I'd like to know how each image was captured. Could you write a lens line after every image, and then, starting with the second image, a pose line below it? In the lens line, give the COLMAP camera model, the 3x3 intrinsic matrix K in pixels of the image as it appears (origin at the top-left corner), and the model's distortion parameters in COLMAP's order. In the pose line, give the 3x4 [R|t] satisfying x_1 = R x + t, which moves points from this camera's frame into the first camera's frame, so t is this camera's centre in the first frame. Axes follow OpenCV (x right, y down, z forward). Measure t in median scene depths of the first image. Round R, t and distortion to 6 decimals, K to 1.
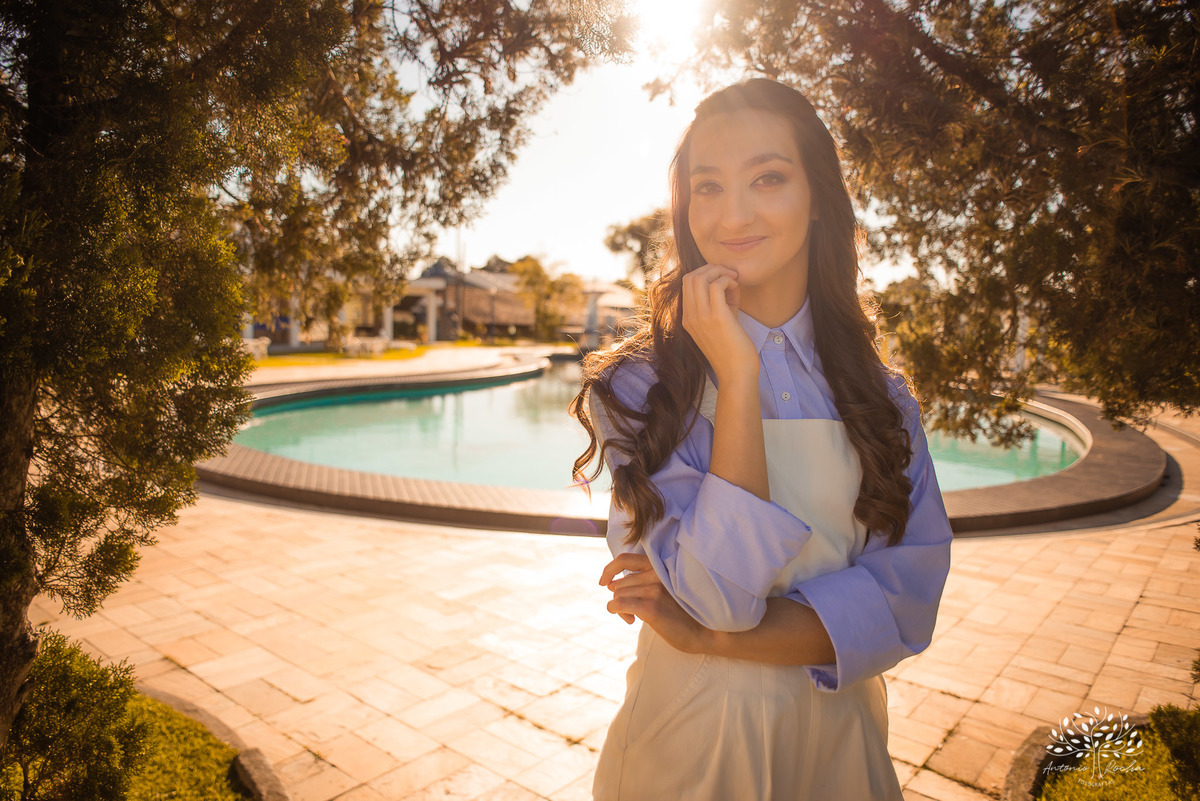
lens RADIAL K [[765.0, 0, 600.0], [0, 765.0, 400.5], [0, 0, 1]] dist [0.013014, 0.002062]
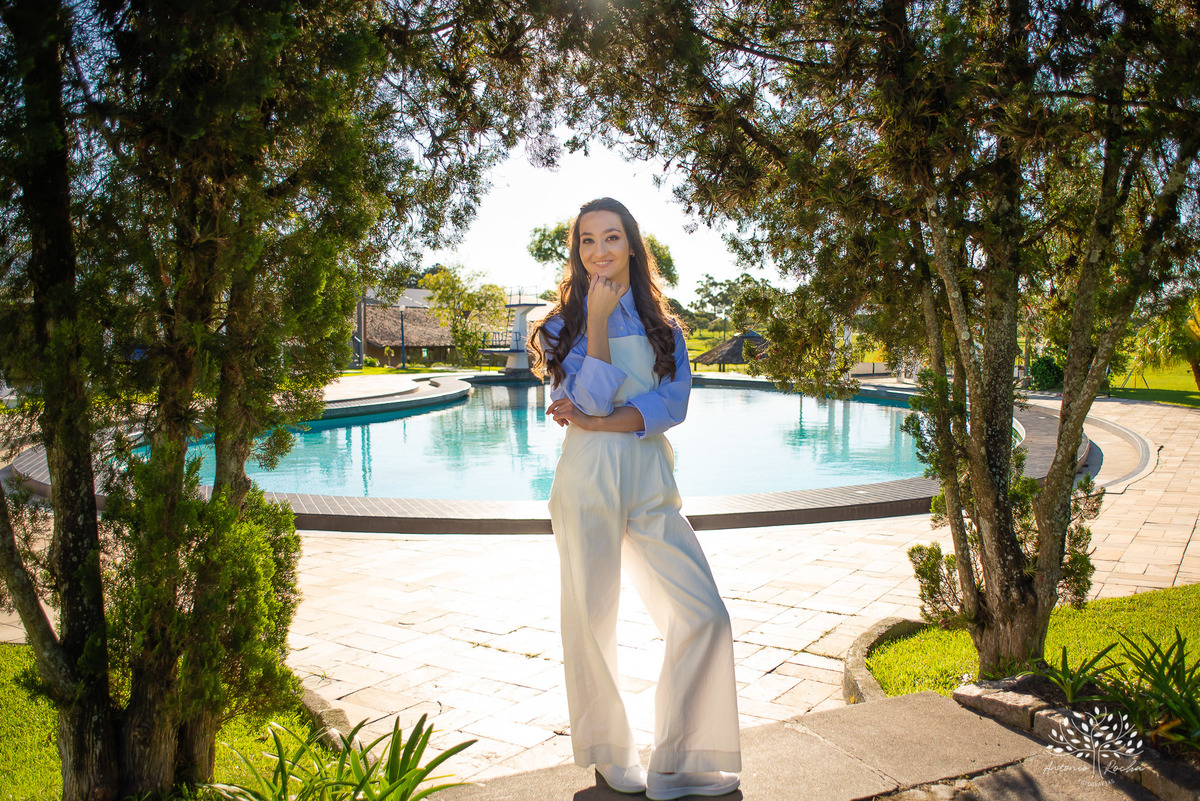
lens RADIAL K [[875.3, 0, 633.5], [0, 875.3, 422.9], [0, 0, 1]] dist [0.008356, 0.002057]
pose [[0.992374, -0.042398, 0.115741, -0.019431], [0.043113, 0.999063, -0.003677, 0.080771], [-0.115477, 0.008639, 0.993273, -0.443590]]
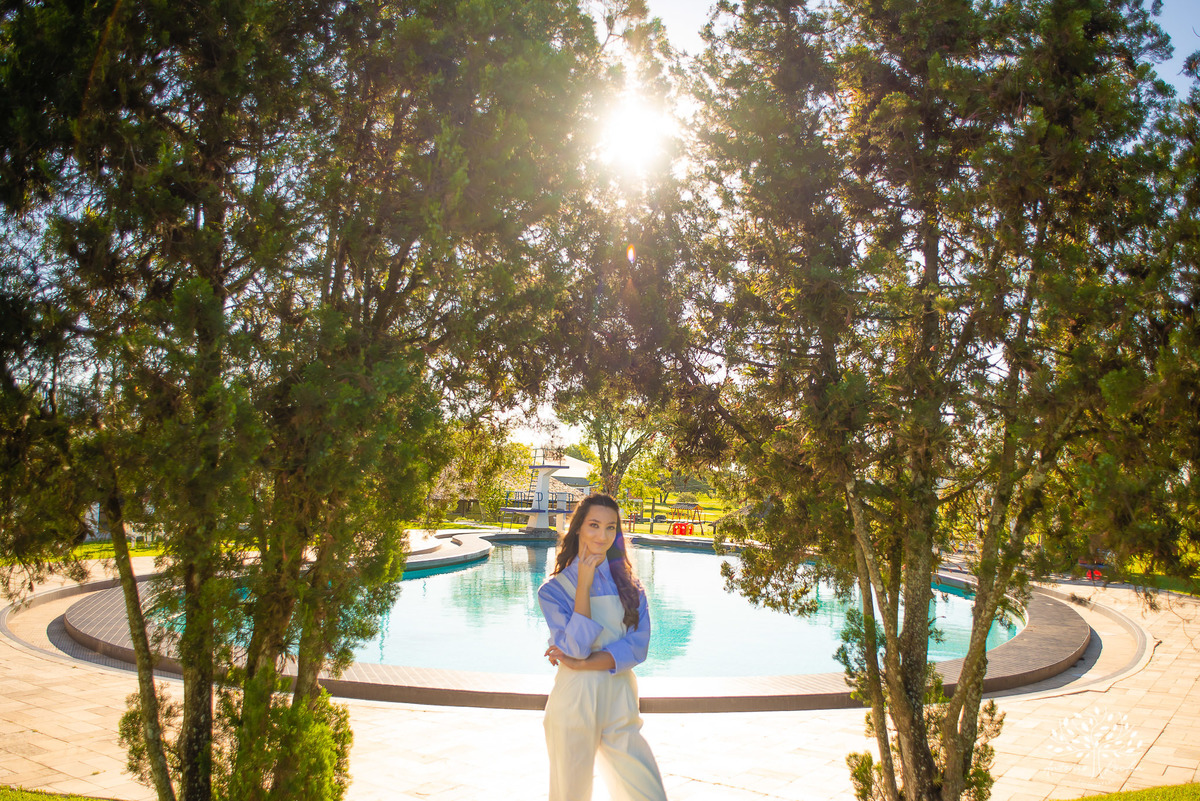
lens RADIAL K [[869.7, 0, 622.2], [0, 869.7, 483.1], [0, 0, 1]] dist [0.010268, 0.001393]
pose [[0.996579, 0.005395, 0.082469, -0.000725], [0.004458, 0.992905, -0.118829, -0.002225], [-0.082525, 0.118791, 0.989484, -0.706728]]
